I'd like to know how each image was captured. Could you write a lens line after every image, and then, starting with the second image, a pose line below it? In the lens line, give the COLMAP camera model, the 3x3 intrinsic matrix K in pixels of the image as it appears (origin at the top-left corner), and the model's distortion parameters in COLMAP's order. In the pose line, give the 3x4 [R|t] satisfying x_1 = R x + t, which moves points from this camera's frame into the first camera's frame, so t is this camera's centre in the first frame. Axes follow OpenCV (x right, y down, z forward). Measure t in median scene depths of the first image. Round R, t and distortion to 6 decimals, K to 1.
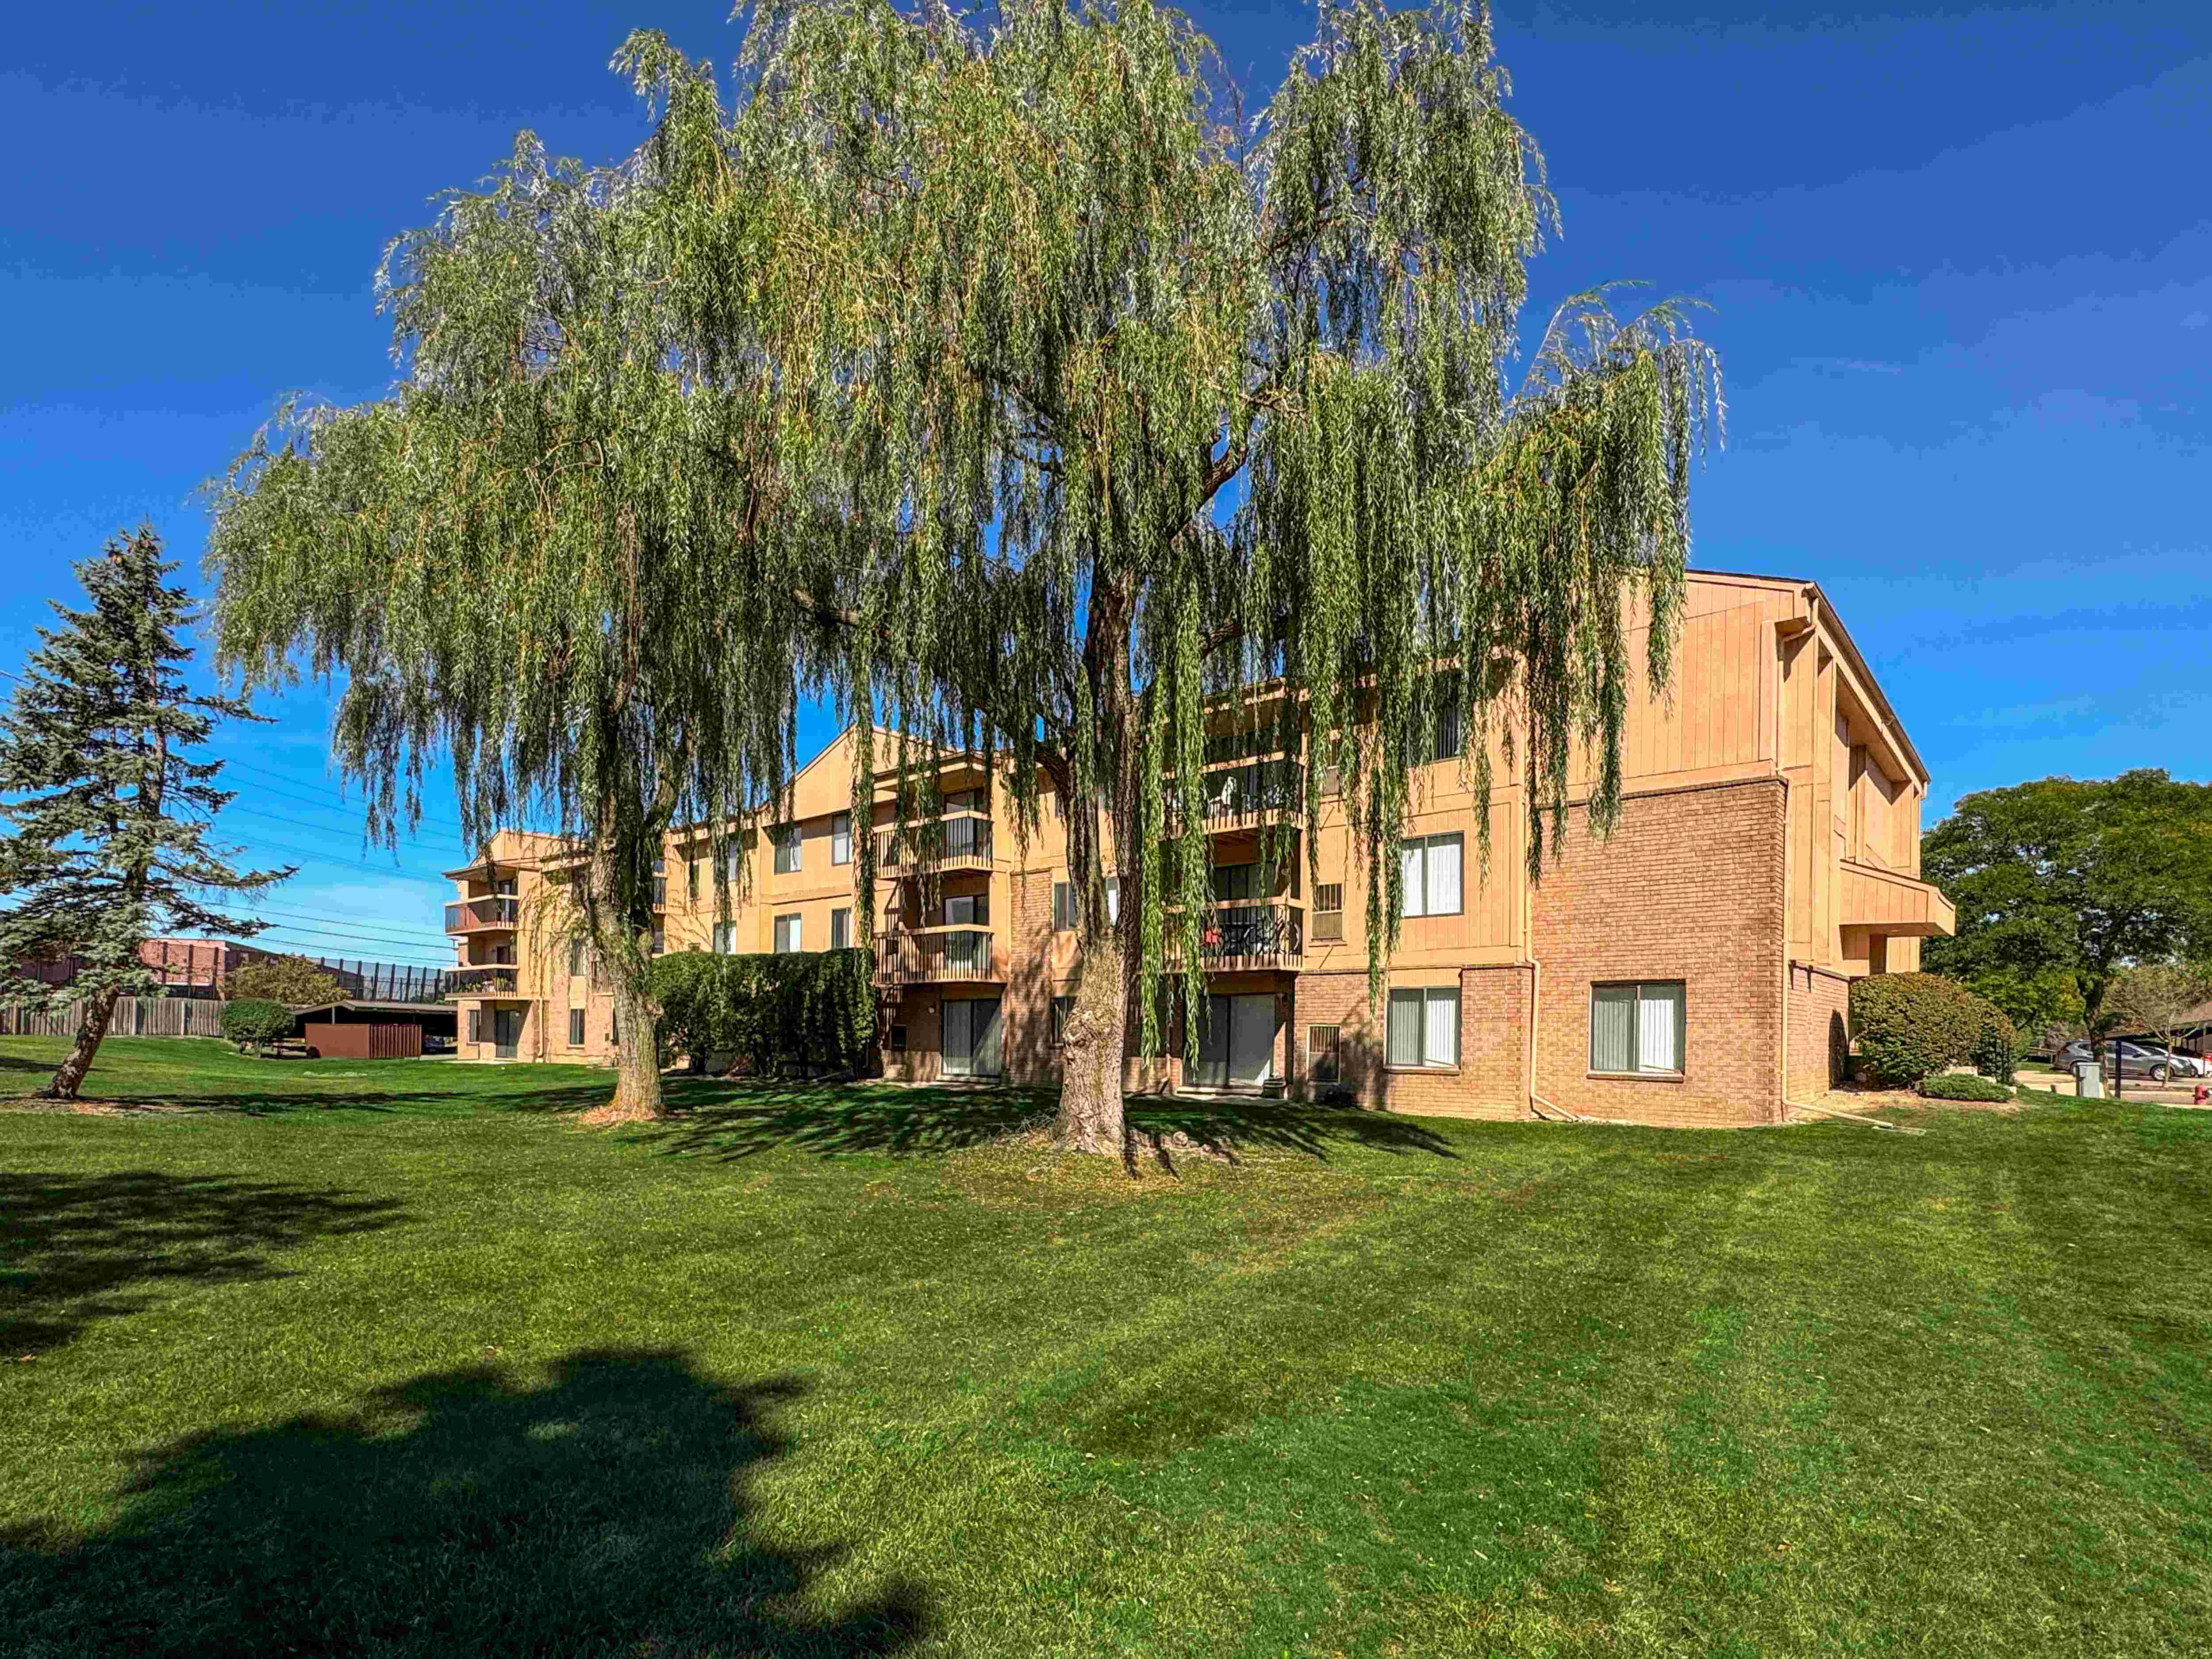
lens RADIAL K [[881.7, 0, 1106.0], [0, 881.7, 829.5], [0, 0, 1]] dist [0.000915, -0.000108]
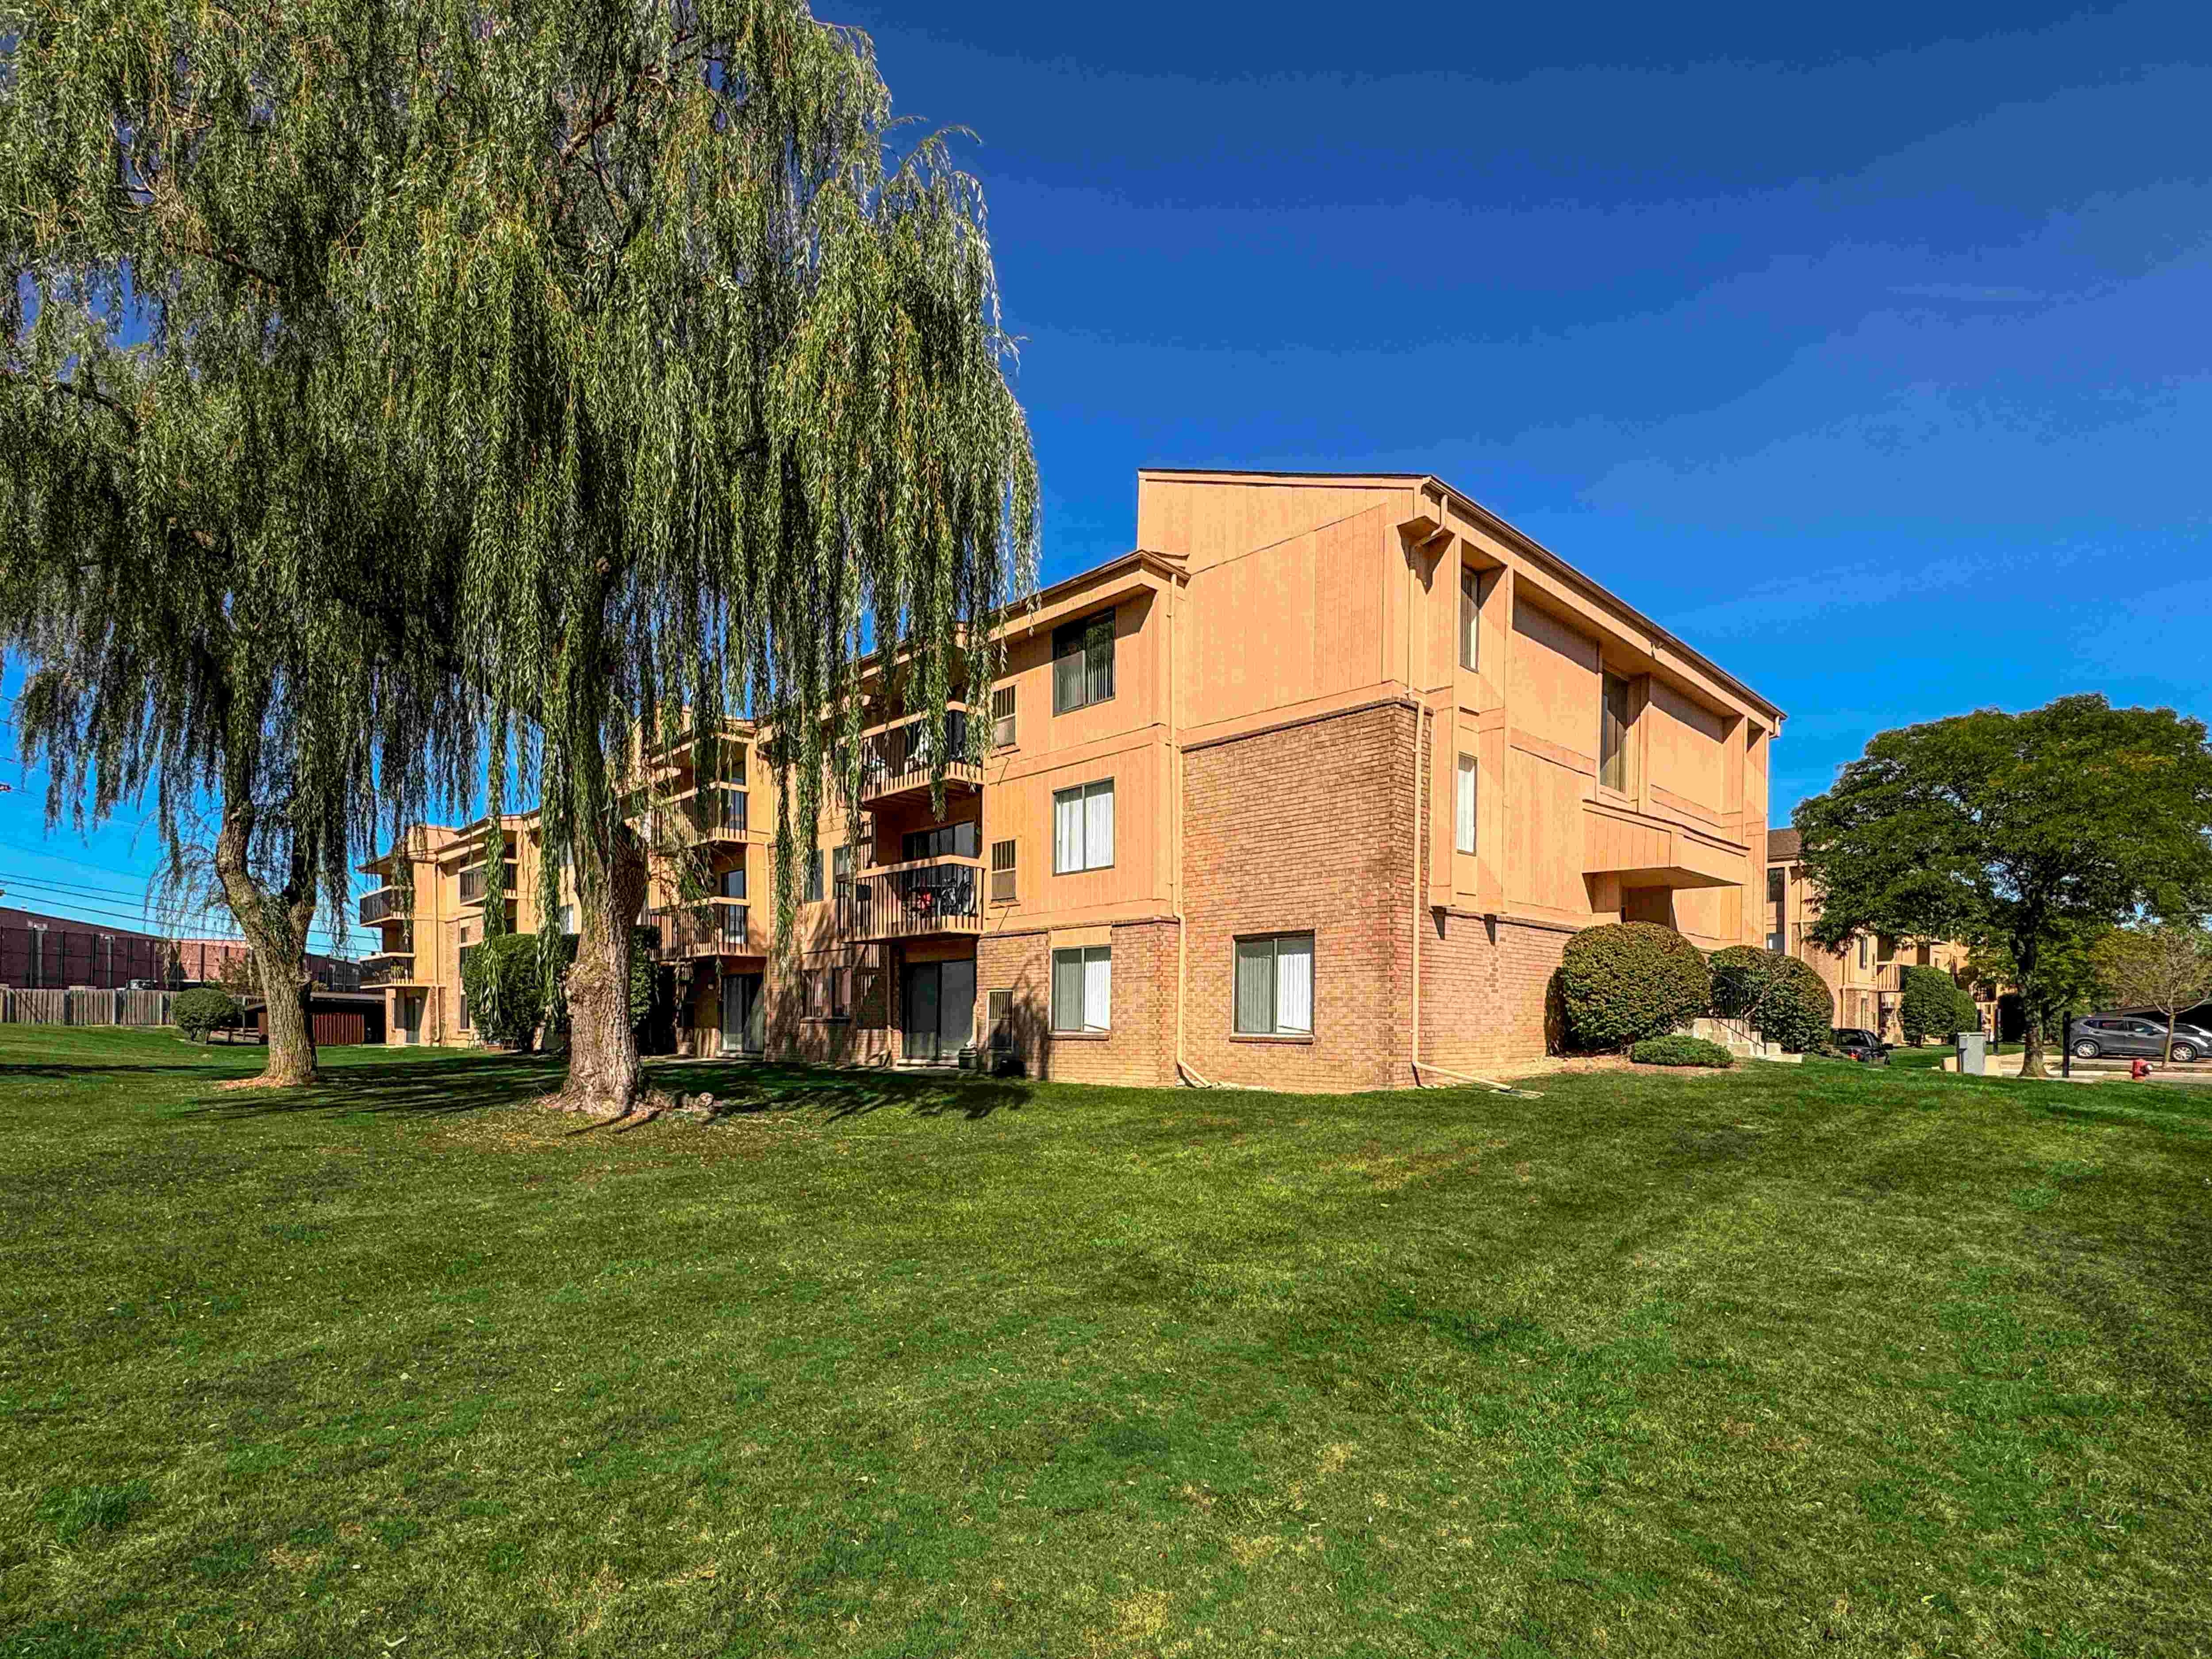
lens RADIAL K [[881.7, 0, 1106.0], [0, 881.7, 829.5], [0, 0, 1]] dist [0.000915, -0.000108]
pose [[0.994926, -0.027501, -0.096780, 0.473490], [0.027783, 0.999613, 0.001570, 0.053431], [0.096700, -0.004251, 0.995305, 0.074790]]
